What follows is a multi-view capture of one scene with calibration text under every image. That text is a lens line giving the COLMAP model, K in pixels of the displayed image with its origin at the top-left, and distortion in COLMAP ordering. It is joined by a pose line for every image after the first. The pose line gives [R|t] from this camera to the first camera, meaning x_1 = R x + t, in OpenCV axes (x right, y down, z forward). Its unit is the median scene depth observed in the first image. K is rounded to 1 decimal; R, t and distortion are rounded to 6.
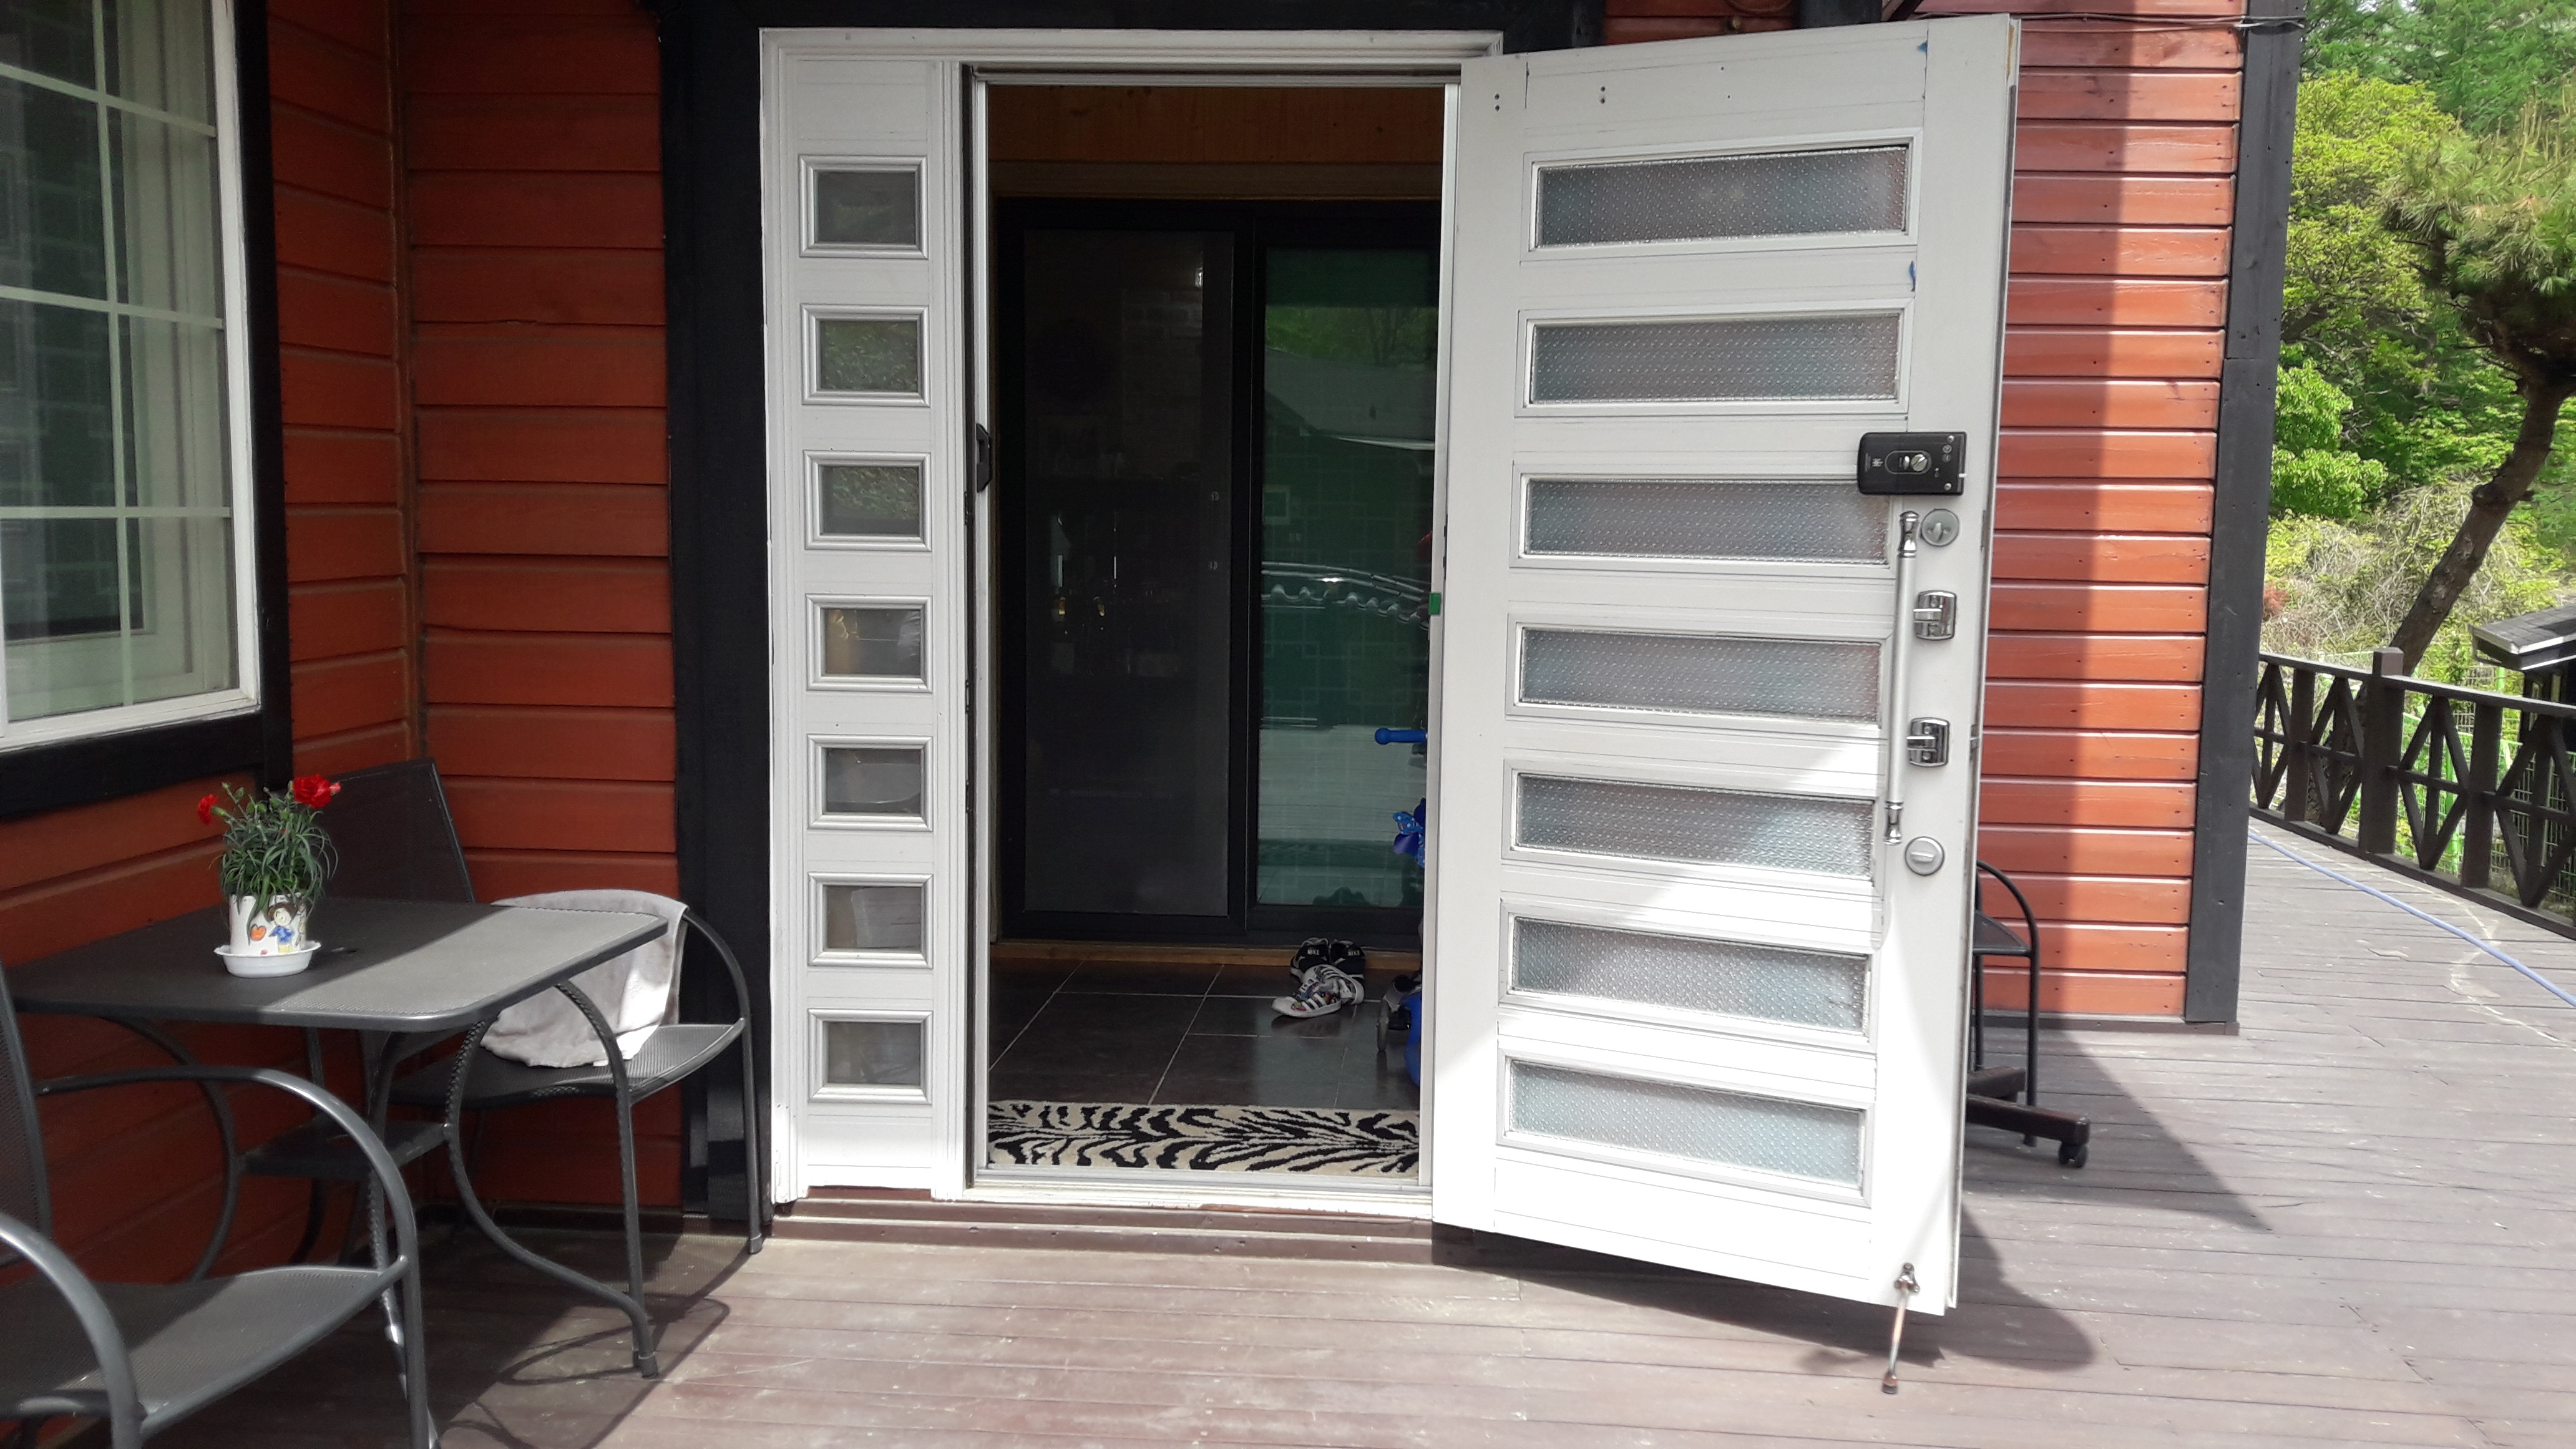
lens RADIAL K [[2004.5, 0, 1288.0], [0, 2004.5, 724.5], [0, 0, 1]] dist [0.060244, -0.148025]
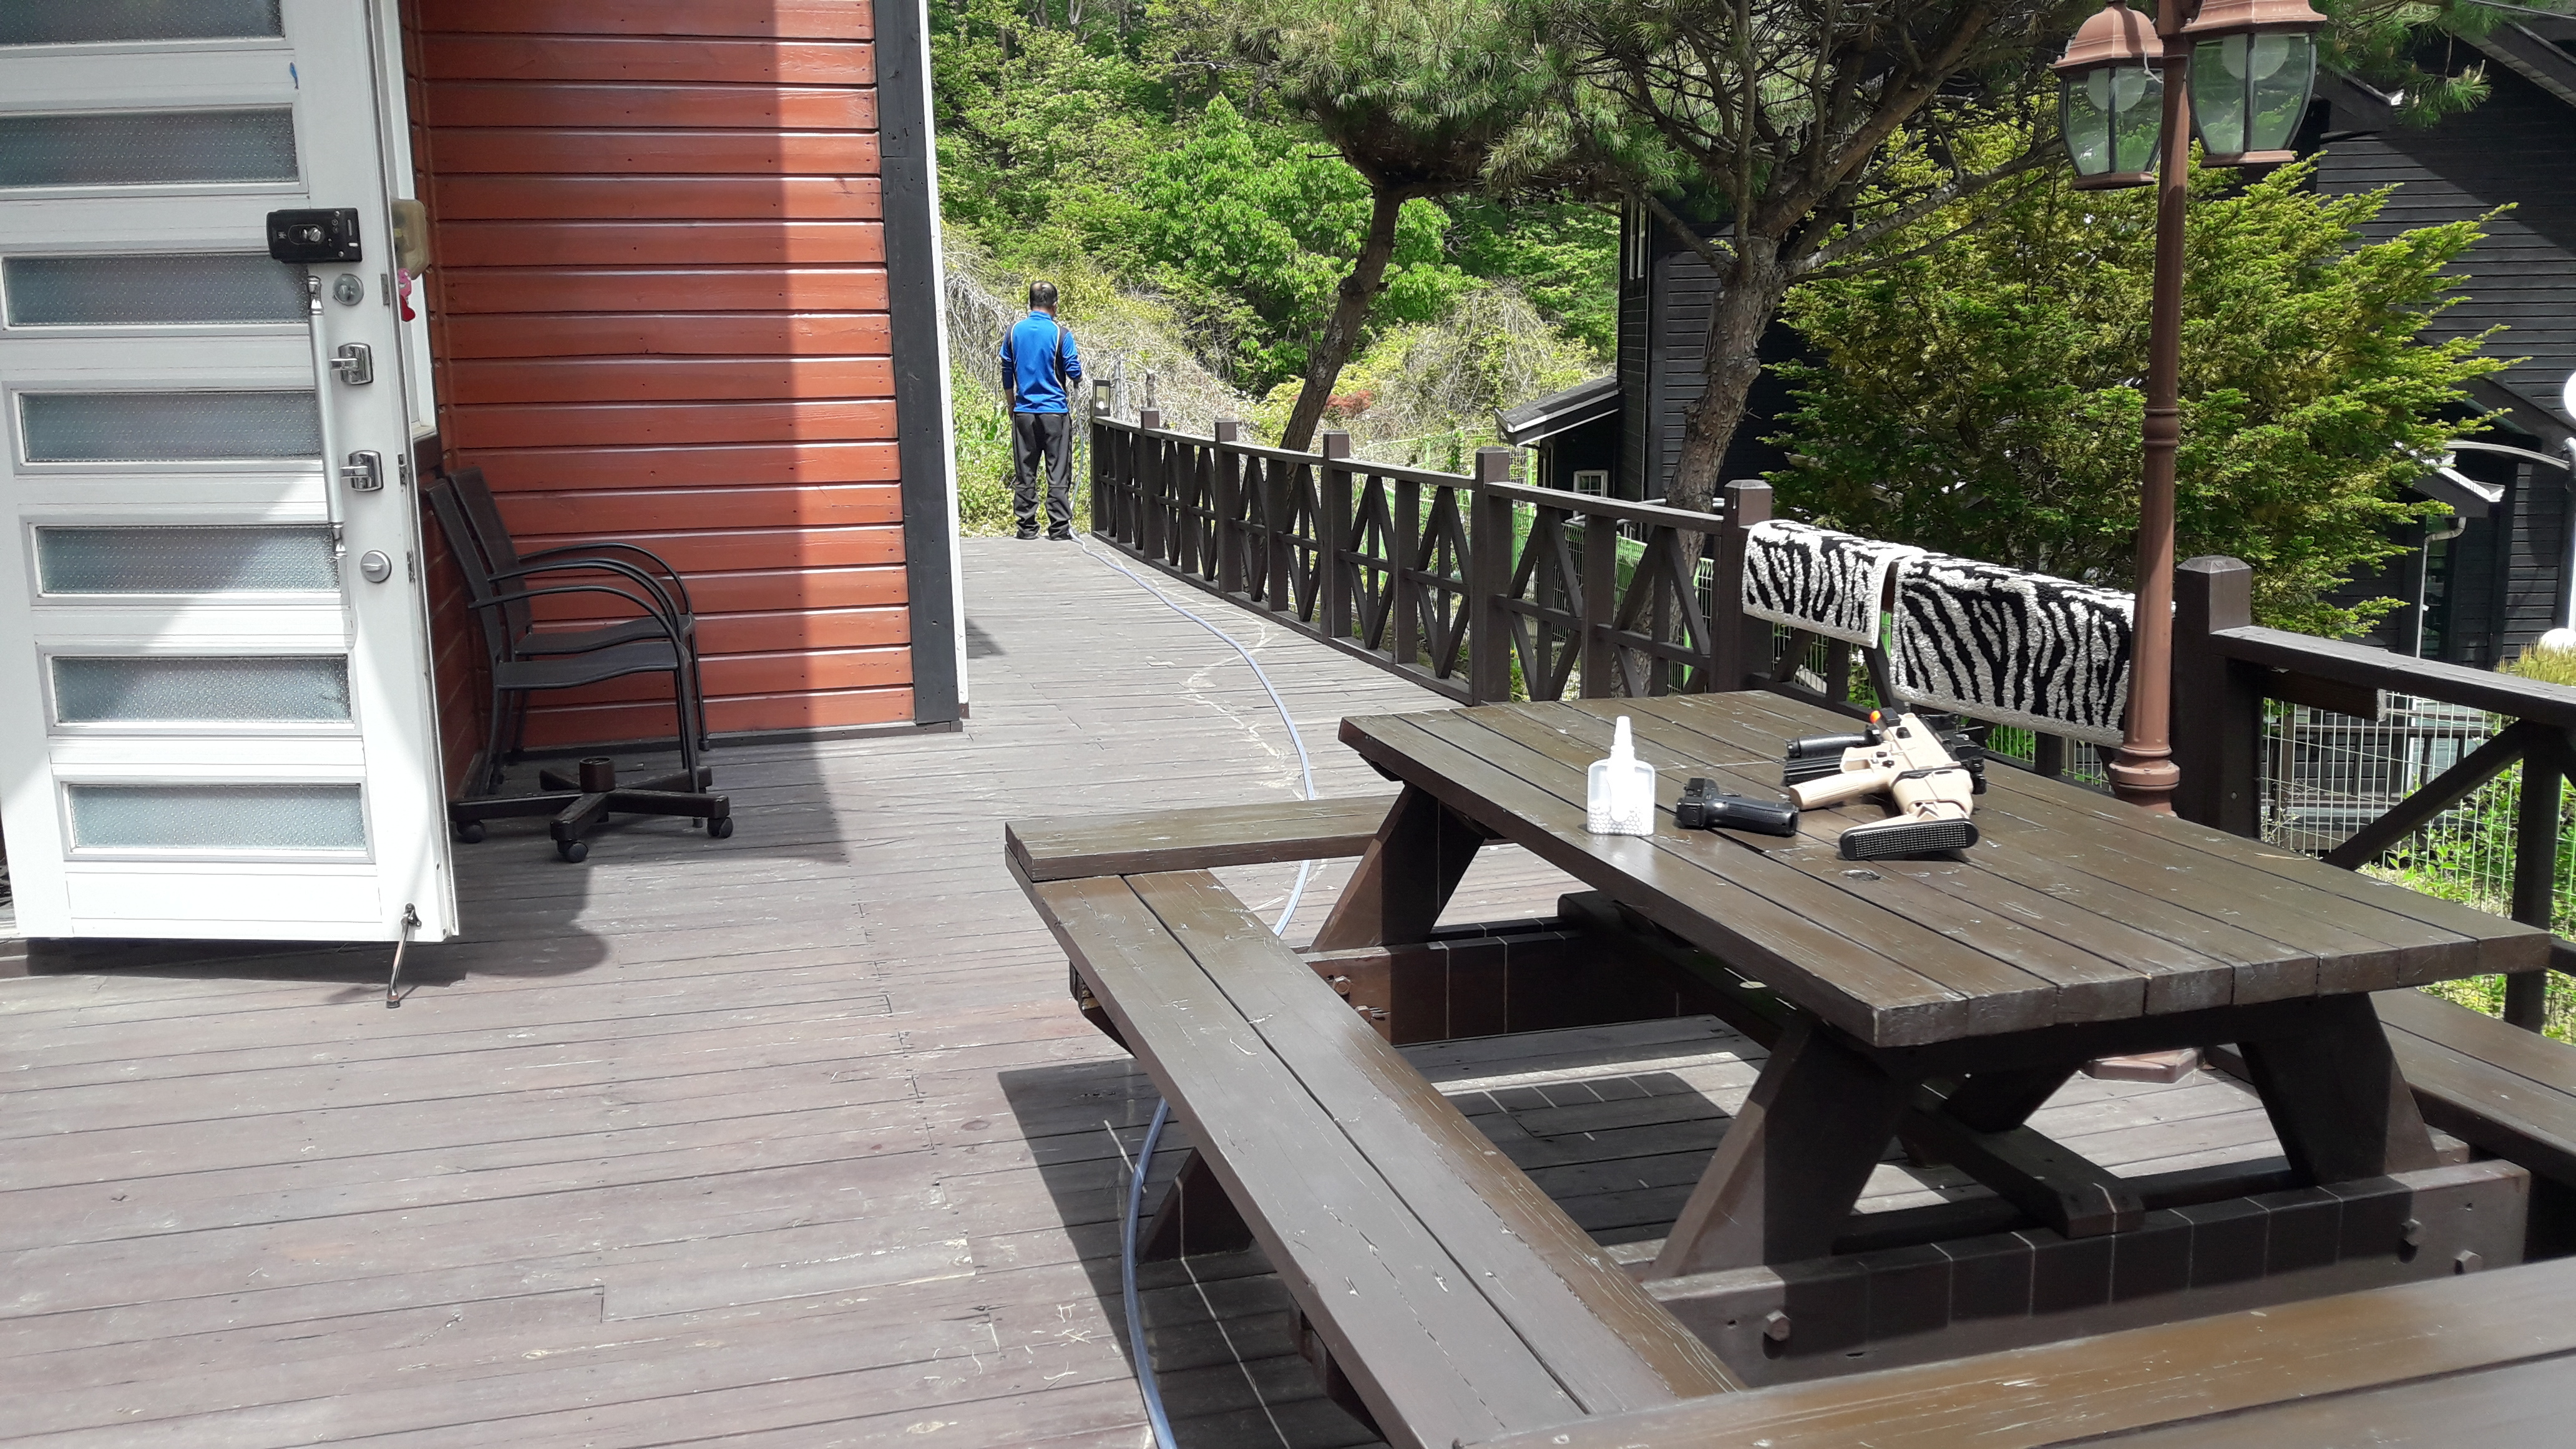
lens RADIAL K [[2004.5, 0, 1288.0], [0, 2004.5, 724.5], [0, 0, 1]] dist [0.060244, -0.148025]
pose [[0.927220, -0.101989, 0.360363, 0.350298], [0.071427, 0.992701, 0.097171, 0.074746], [-0.367643, -0.064359, 0.927737, -0.300021]]
